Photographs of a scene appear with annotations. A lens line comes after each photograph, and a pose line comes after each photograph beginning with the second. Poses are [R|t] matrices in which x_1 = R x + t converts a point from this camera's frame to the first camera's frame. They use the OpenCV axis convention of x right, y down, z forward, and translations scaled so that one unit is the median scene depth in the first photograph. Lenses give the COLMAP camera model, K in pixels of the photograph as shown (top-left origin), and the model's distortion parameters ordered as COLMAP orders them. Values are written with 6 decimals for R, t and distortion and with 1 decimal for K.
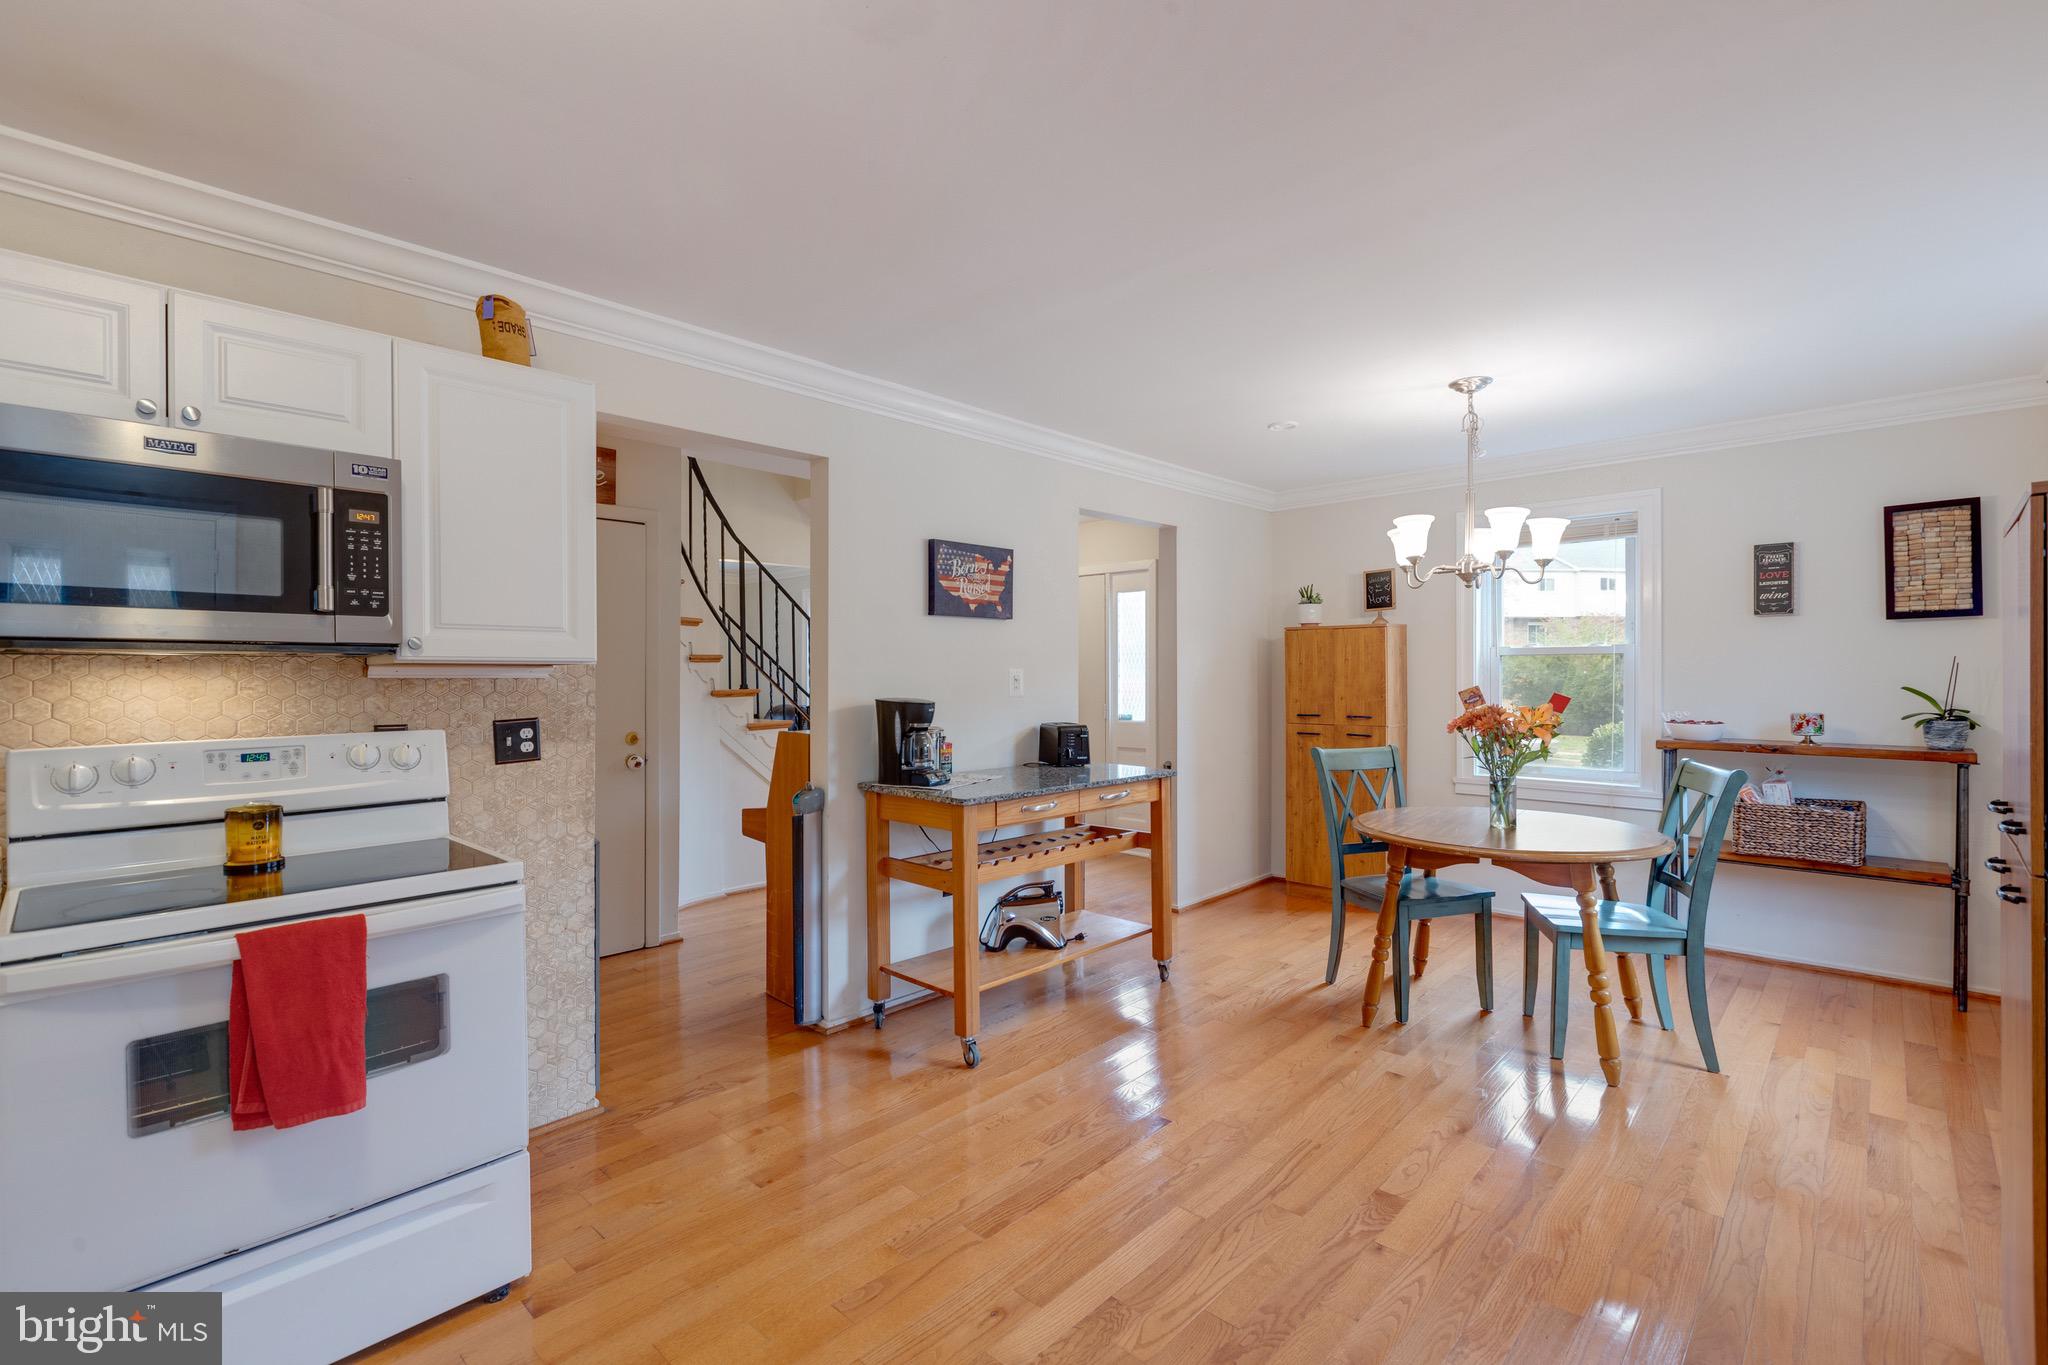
lens RADIAL K [[909.3, 0, 1025.7], [0, 909.3, 681.1], [0, 0, 1]] dist [0.001857, -0.002024]
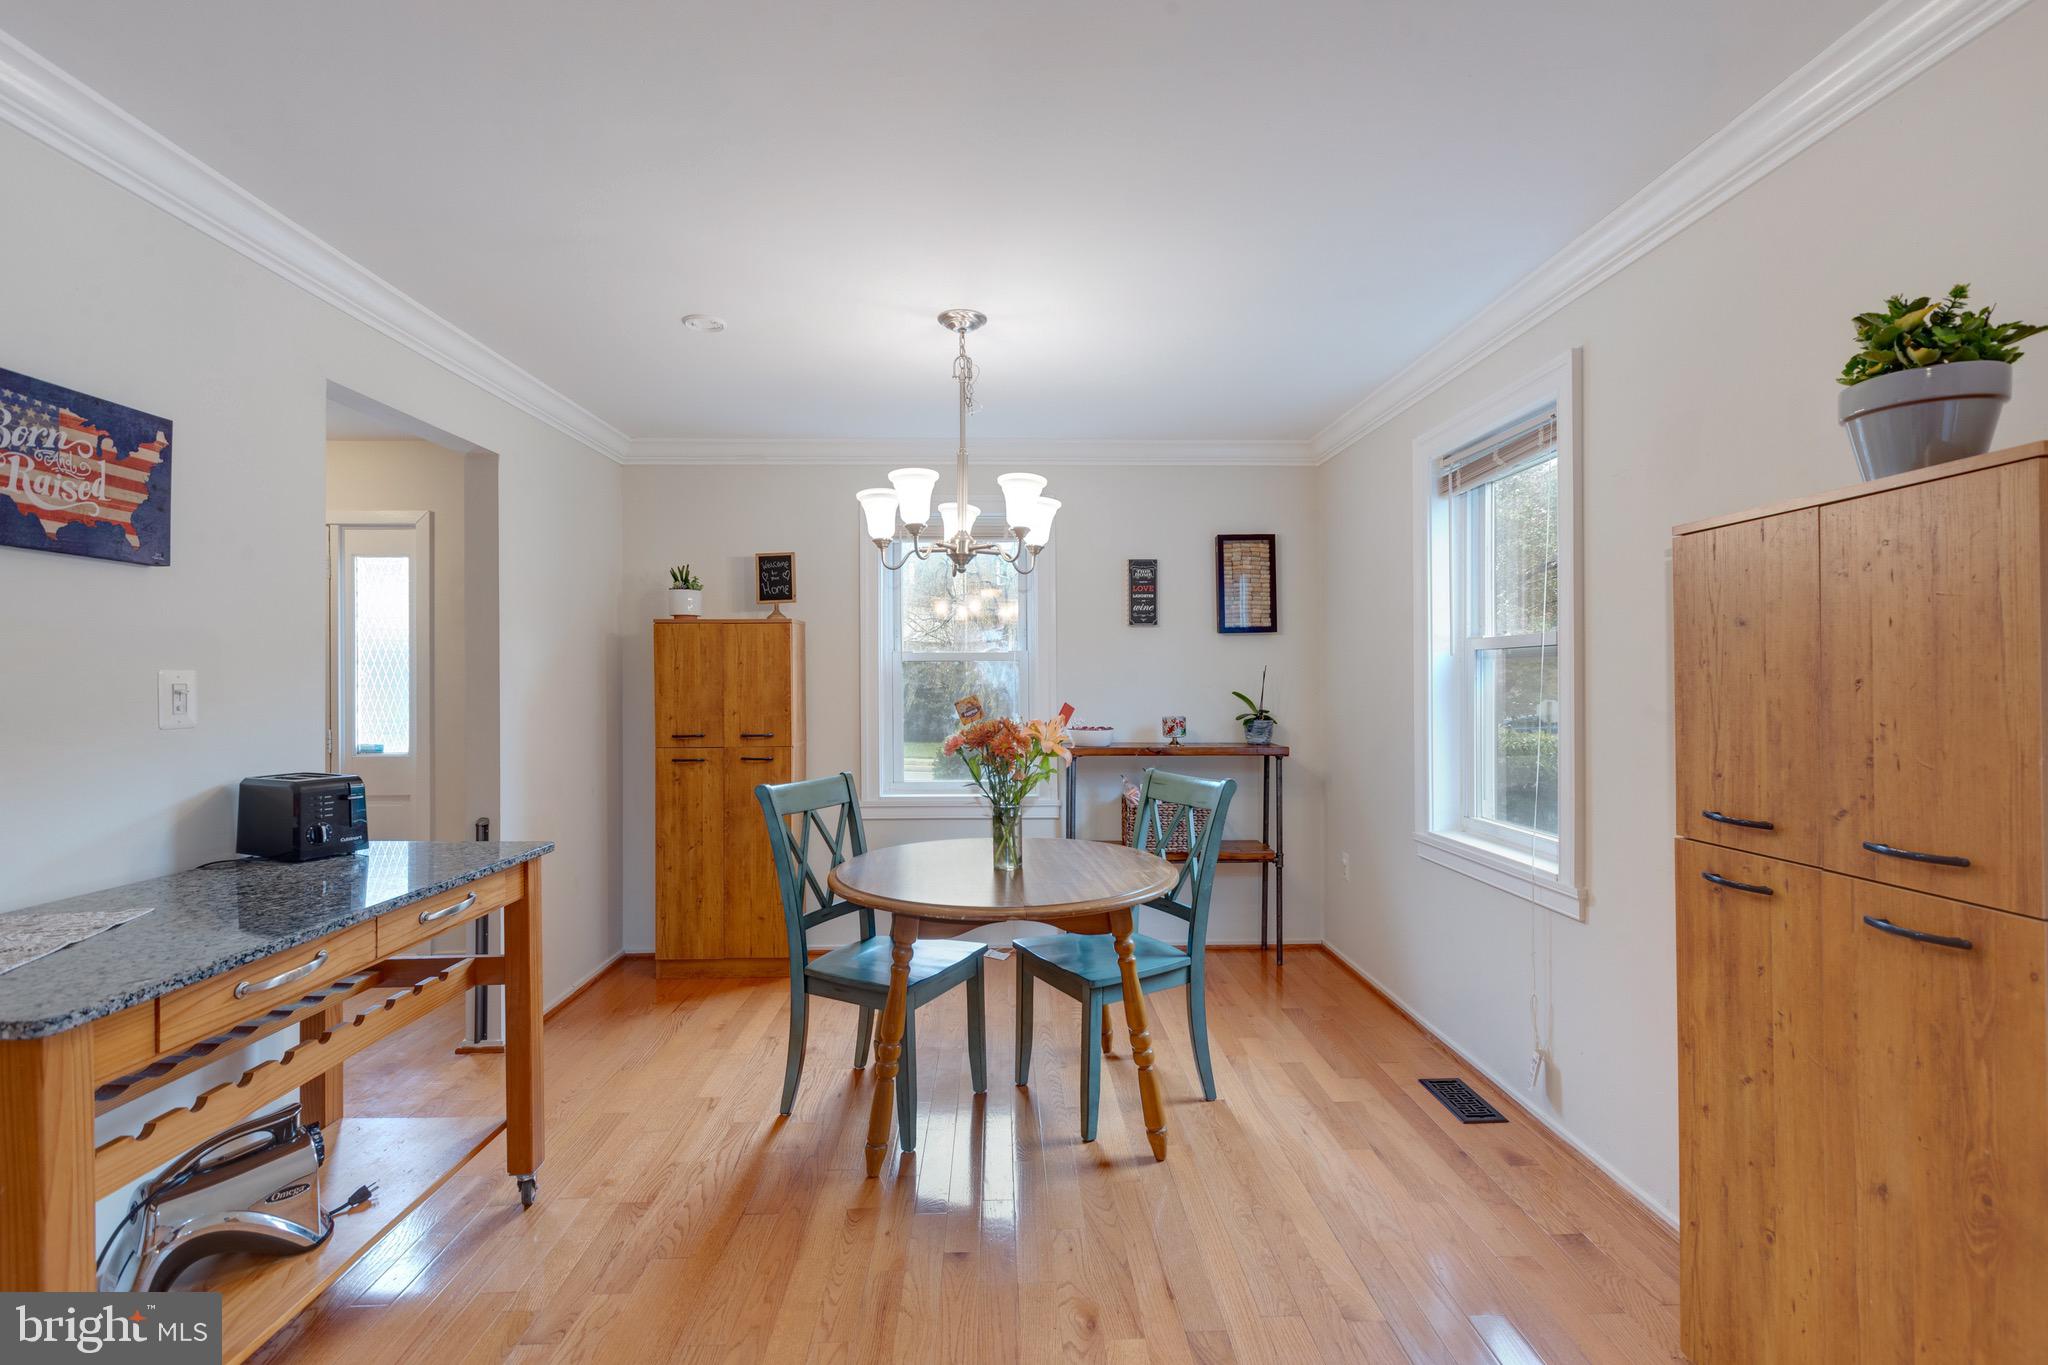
lens RADIAL K [[909.3, 0, 1029.3], [0, 909.3, 680.2], [0, 0, 1]] dist [0.001857, -0.002024]
pose [[0.702178, 0.000492, 0.712001, -0.037999], [0.007585, 0.999938, -0.008171, -0.000663], [-0.711961, 0.011138, 0.702130, 0.348165]]
